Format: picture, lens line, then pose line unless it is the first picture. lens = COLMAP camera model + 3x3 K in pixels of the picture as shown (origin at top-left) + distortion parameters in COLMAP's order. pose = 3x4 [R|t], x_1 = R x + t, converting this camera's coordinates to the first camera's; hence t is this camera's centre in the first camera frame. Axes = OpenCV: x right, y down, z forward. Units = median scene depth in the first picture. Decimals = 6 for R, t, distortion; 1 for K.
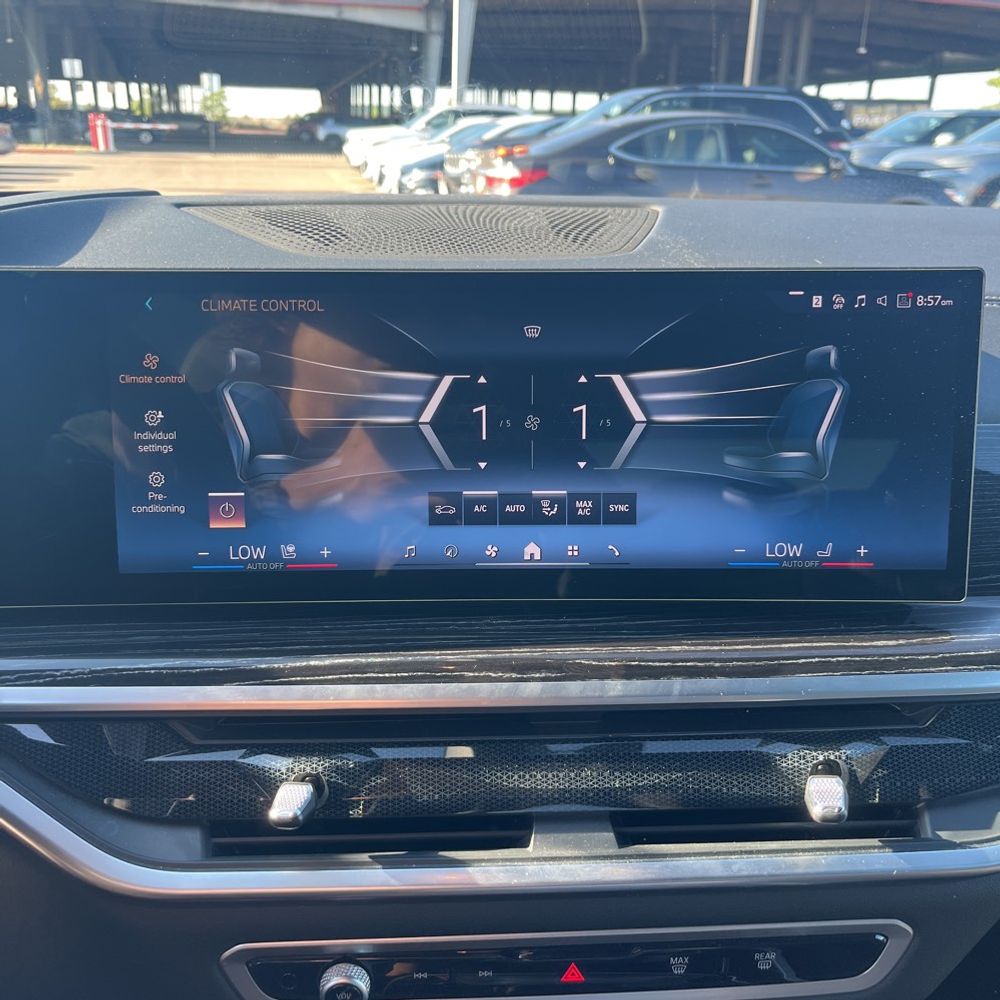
lens RADIAL K [[1014.6, 0, 500.0], [0, 1014.6, 500.0], [0, 0, 1]] dist [0.025169, 0.010620]
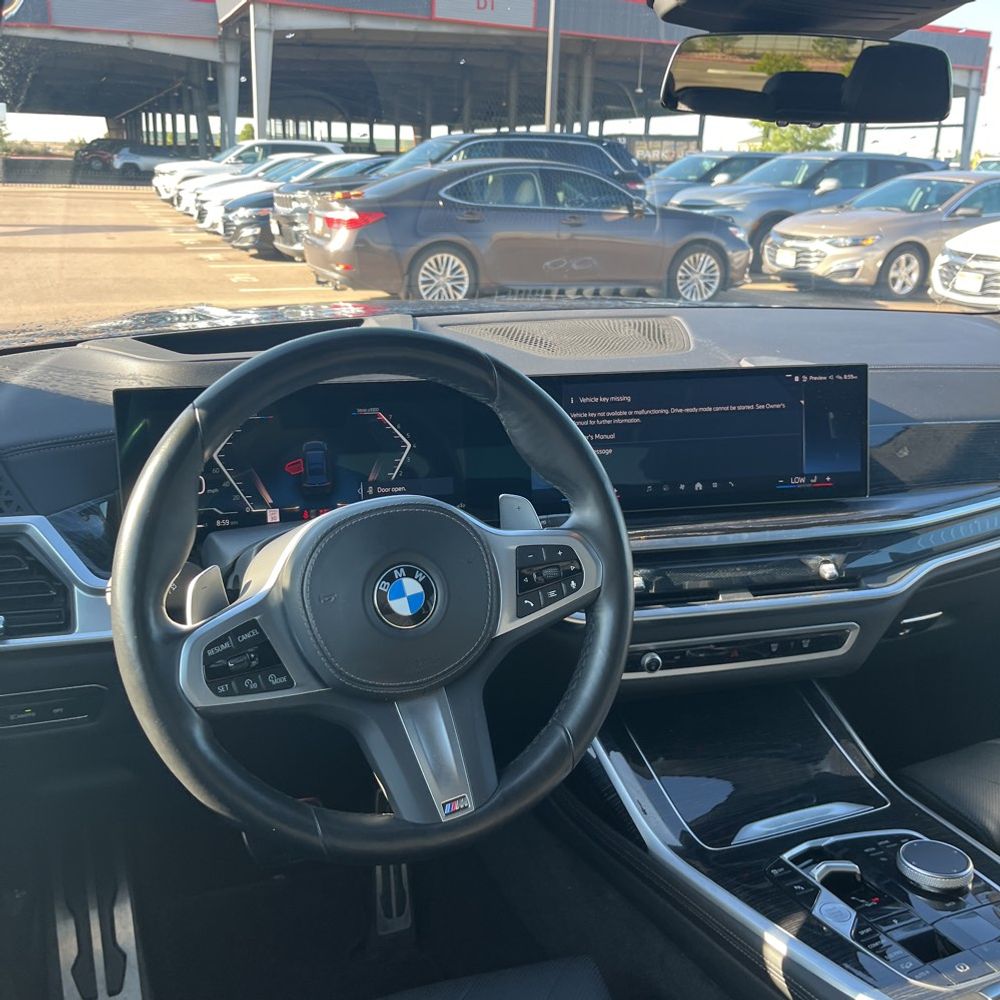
lens RADIAL K [[1127.9, 0, 460.4], [0, 1127.9, 505.3], [0, 0, 1]] dist [0.078915, 0.010171]
pose [[0.979504, -0.055574, 0.193609, -0.105645], [0.060852, 0.997917, -0.021421, 0.012000], [-0.192015, 0.032763, 0.980845, -0.153006]]
